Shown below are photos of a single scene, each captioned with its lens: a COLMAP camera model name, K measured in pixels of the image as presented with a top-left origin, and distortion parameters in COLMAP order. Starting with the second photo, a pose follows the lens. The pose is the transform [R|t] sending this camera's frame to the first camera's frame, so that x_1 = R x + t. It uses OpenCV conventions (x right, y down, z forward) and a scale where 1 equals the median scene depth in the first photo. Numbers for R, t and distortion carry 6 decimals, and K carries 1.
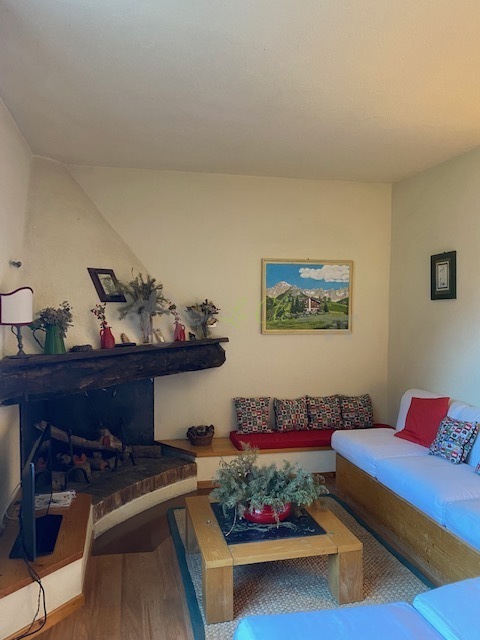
lens RADIAL K [[476.4, 0, 240.0], [0, 476.4, 320.0], [0, 0, 1]] dist [0.003927, 0.000094]
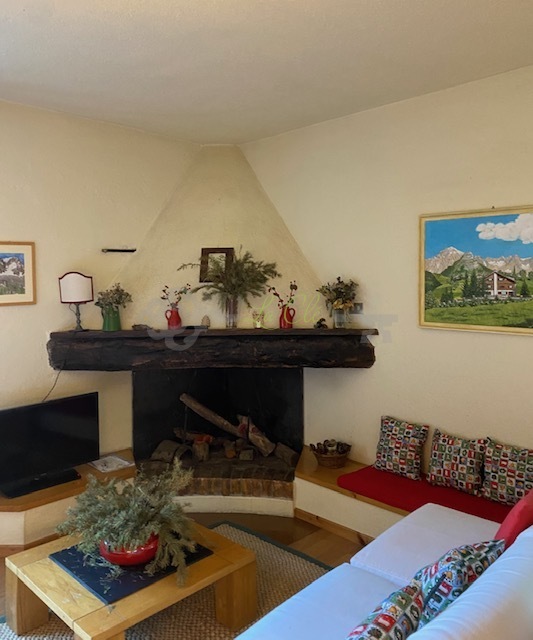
lens RADIAL K [[537.8, 0, 267.4], [0, 537.8, 272.2], [0, 0, 1]] dist [0.008387, -0.003427]
pose [[0.541933, -0.010705, -0.840353, 0.565021], [-0.016746, 0.999583, -0.023532, -0.026993], [0.840255, 0.026825, 0.541528, 0.409860]]
